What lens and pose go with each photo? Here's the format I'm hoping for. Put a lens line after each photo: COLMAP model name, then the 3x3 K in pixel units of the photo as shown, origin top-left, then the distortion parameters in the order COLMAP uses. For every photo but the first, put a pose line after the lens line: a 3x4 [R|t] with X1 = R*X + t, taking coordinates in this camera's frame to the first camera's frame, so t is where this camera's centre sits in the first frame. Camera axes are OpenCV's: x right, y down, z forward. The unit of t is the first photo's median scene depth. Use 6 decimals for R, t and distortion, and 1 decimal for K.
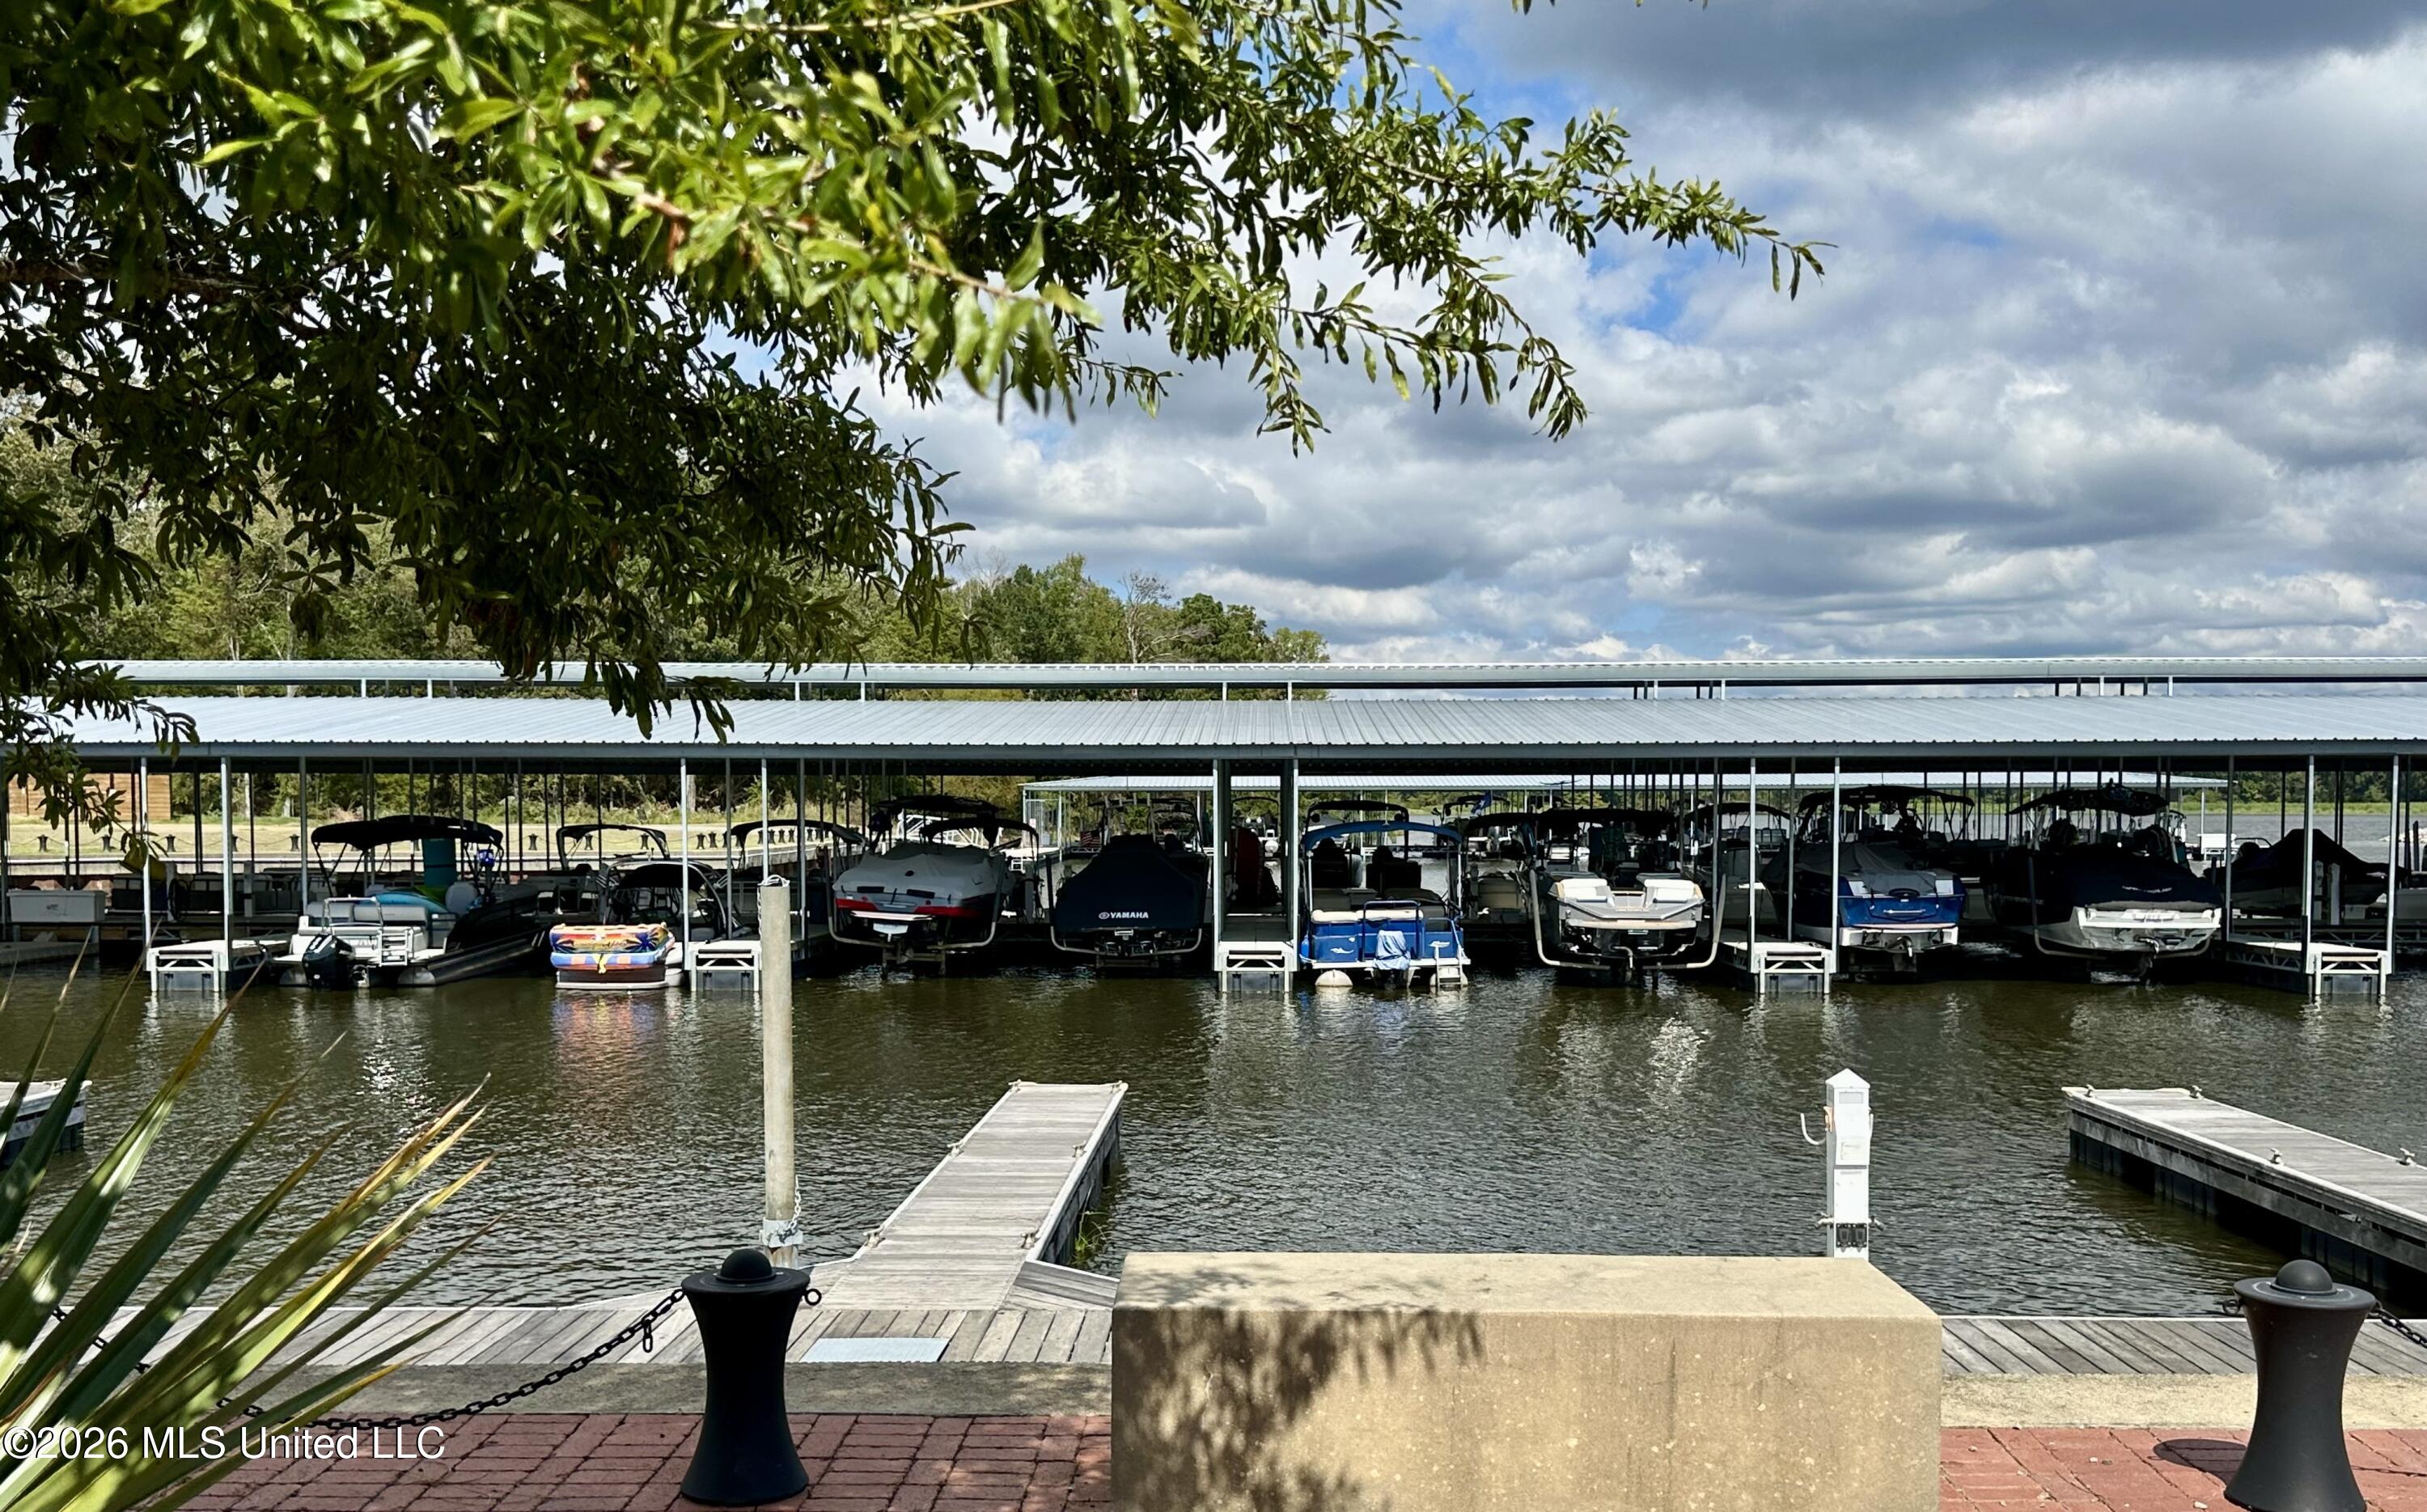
lens RADIAL K [[2253.6, 0, 1211.7], [0, 2253.6, 934.9], [0, 0, 1]] dist [0.208251, -0.424121]
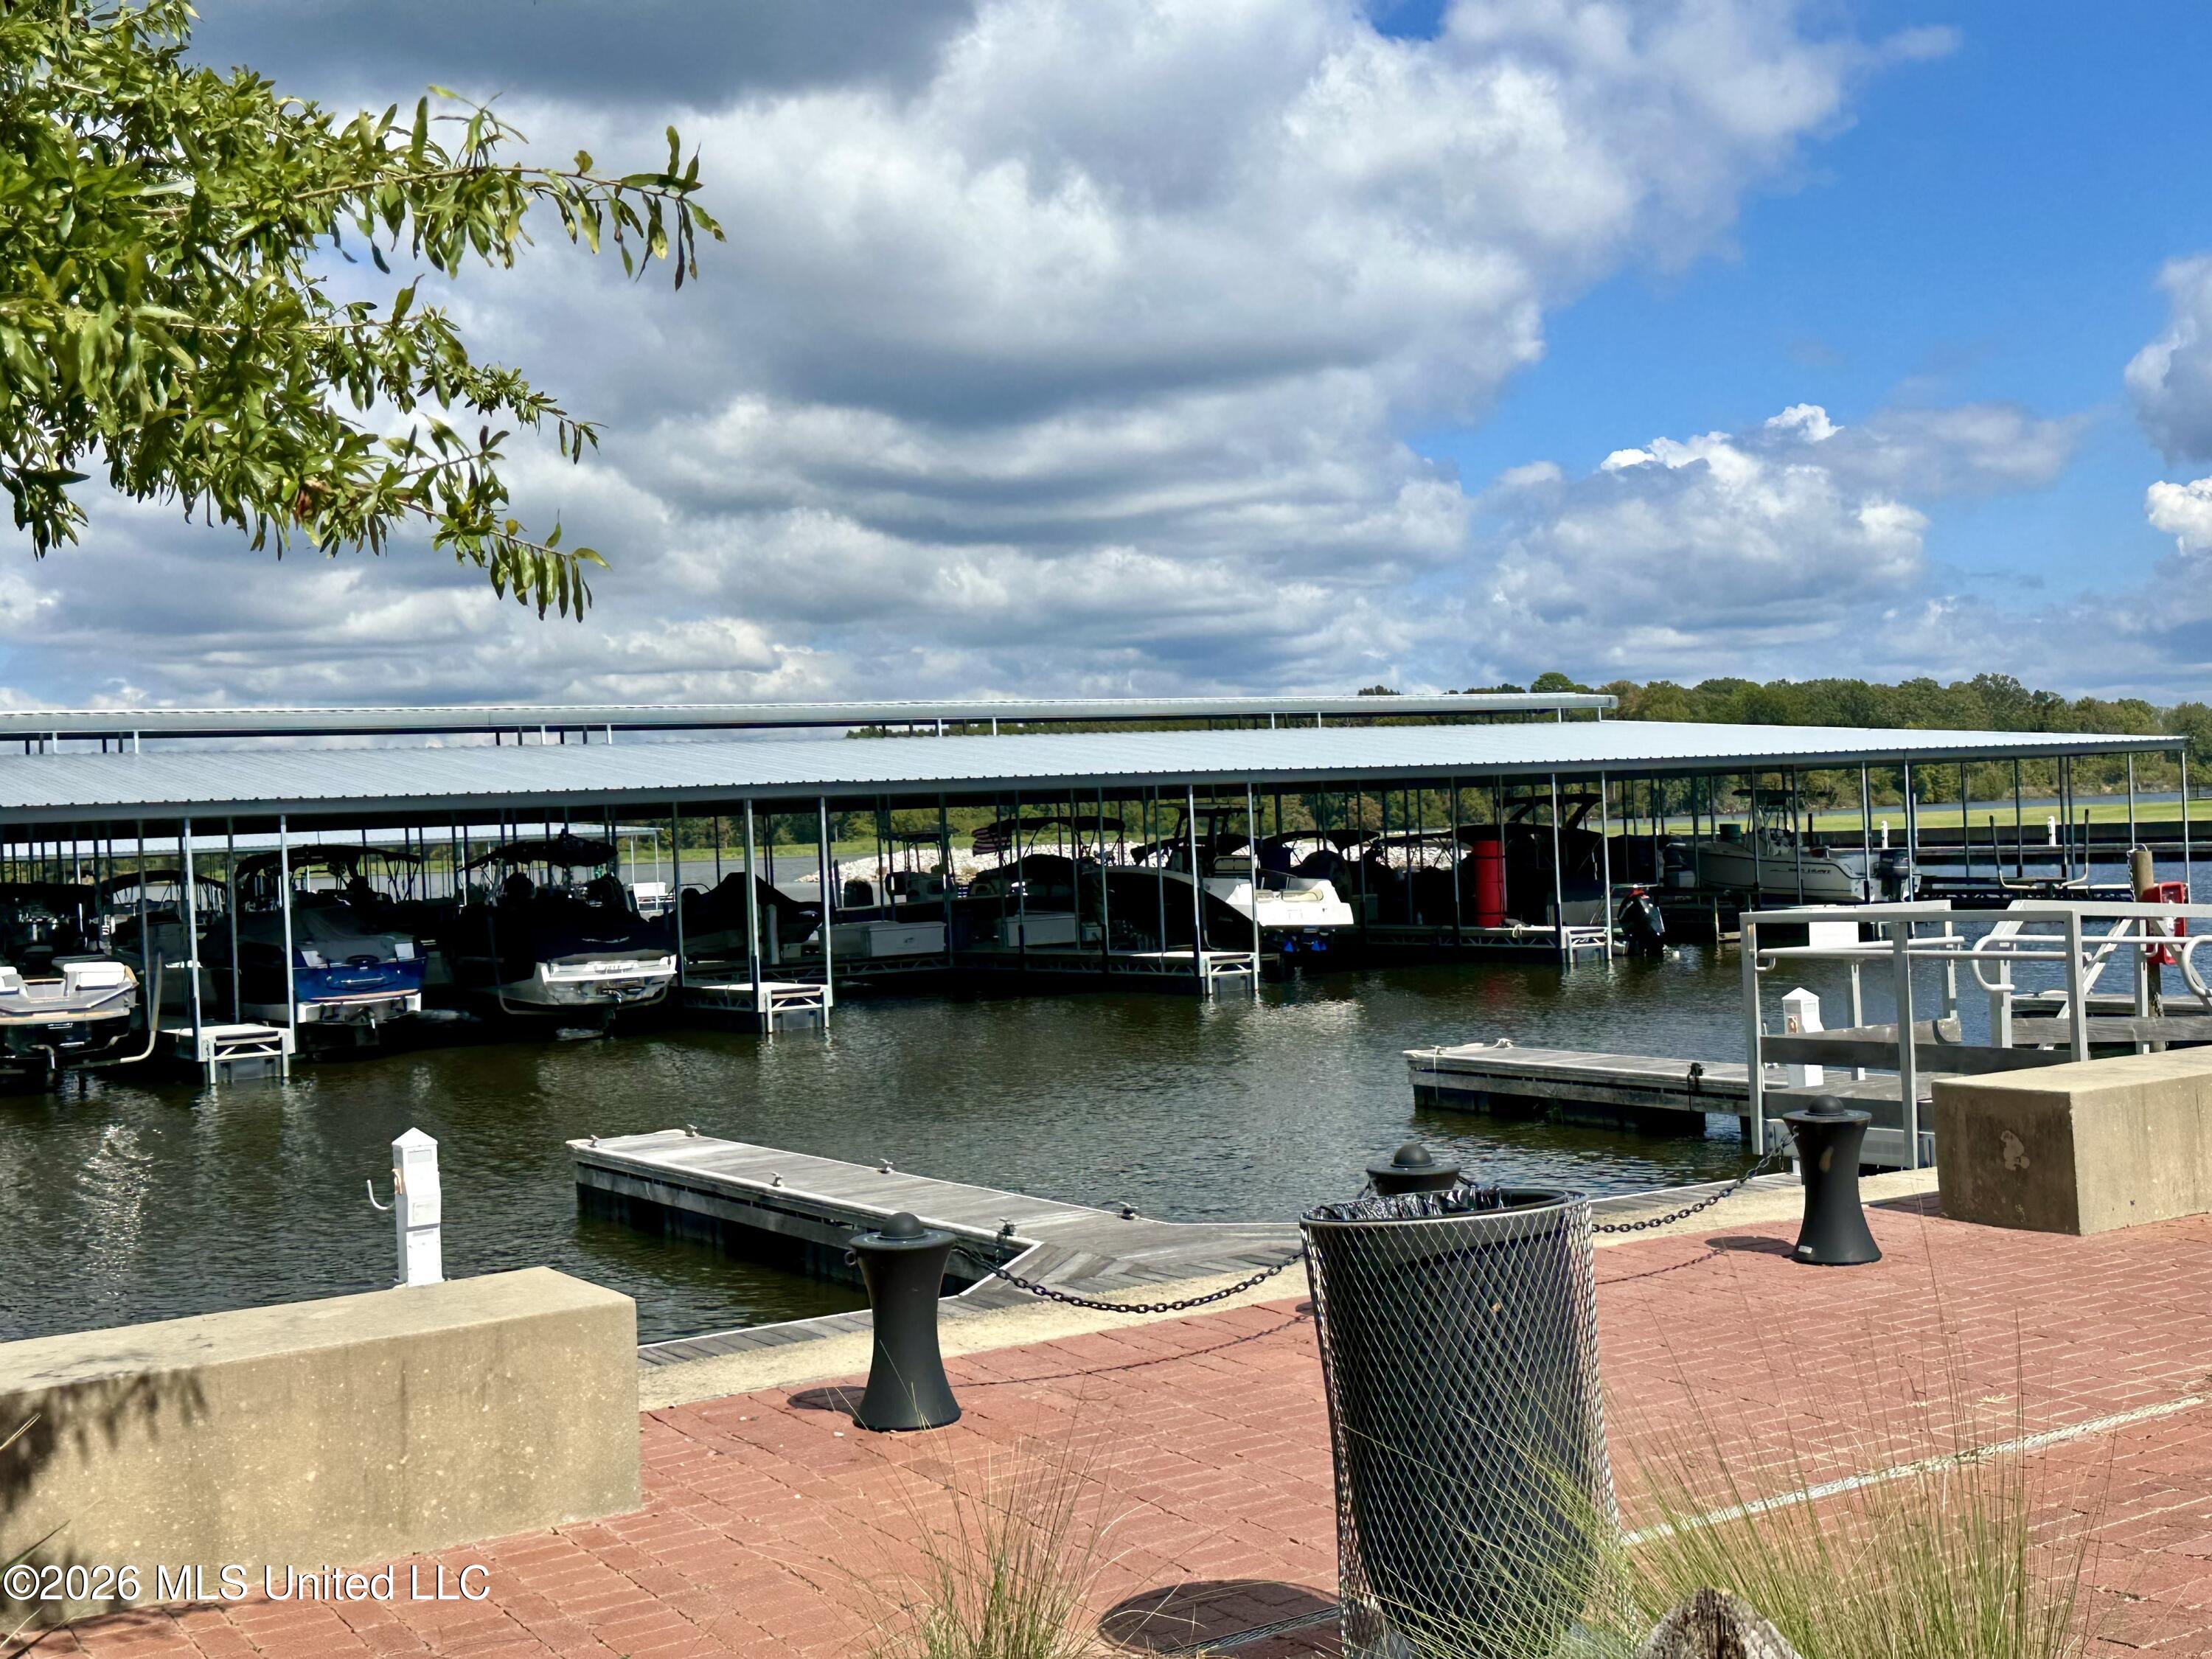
lens RADIAL K [[2766.6, 0, 1106.0], [0, 2766.6, 829.5], [0, 0, 1]] dist [0.005381, 0.024530]
pose [[0.820869, -0.036215, 0.569967, -0.084362], [0.077872, 0.995764, -0.048881, 0.007105], [-0.565783, 0.084509, 0.820212, -0.085626]]
